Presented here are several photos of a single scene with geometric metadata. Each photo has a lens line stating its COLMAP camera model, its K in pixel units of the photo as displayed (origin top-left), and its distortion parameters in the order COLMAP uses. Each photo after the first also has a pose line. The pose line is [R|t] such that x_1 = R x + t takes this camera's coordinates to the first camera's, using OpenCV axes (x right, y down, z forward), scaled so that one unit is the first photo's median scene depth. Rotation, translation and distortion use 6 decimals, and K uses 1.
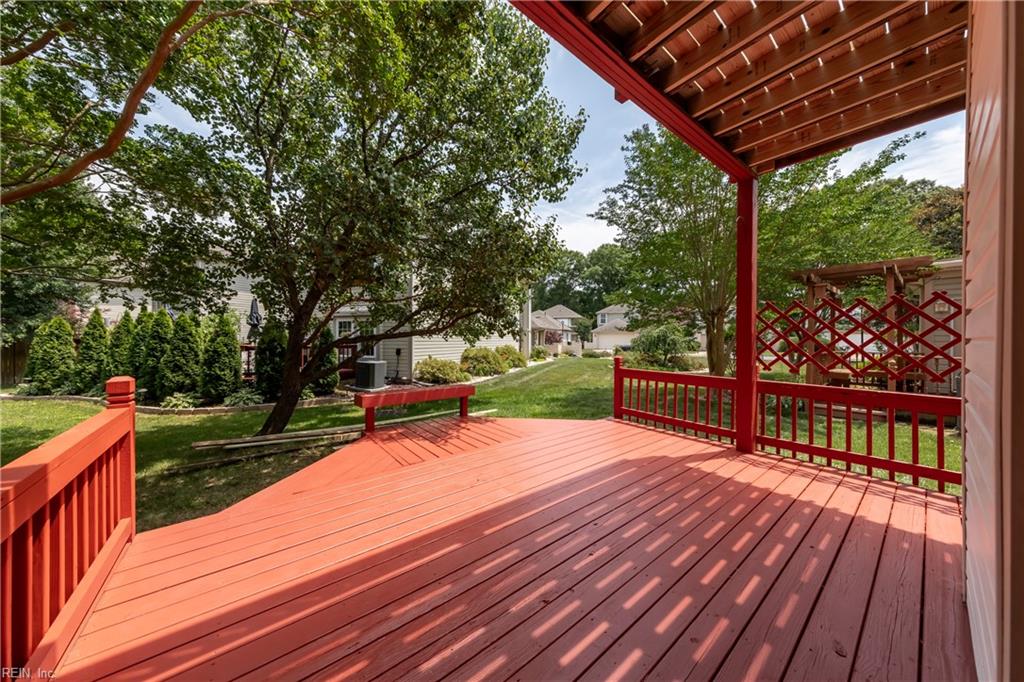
lens RADIAL K [[328.9, 0, 509.9], [0, 328.9, 340.1], [0, 0, 1]] dist [0.005897, -0.000181]
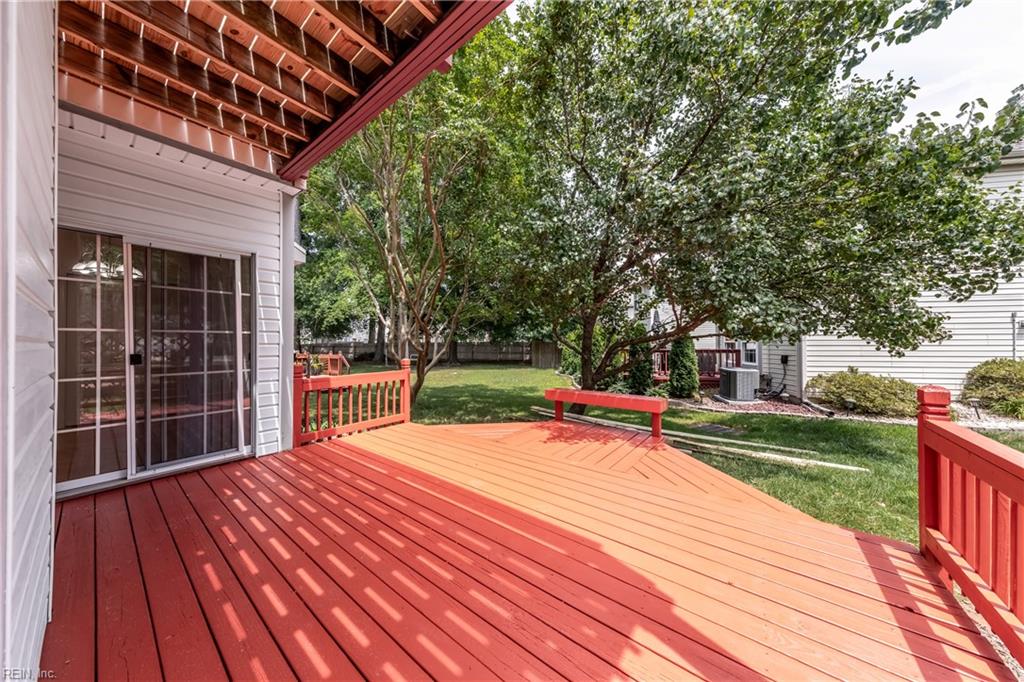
lens RADIAL K [[328.9, 0, 509.6], [0, 328.9, 343.9], [0, 0, 1]] dist [0.005897, -0.000181]
pose [[0.230682, -0.000606, -0.973029, 0.790320], [0.000083, 1.000000, -0.000603, -0.000613], [0.973029, 0.000058, 0.230682, 0.625250]]
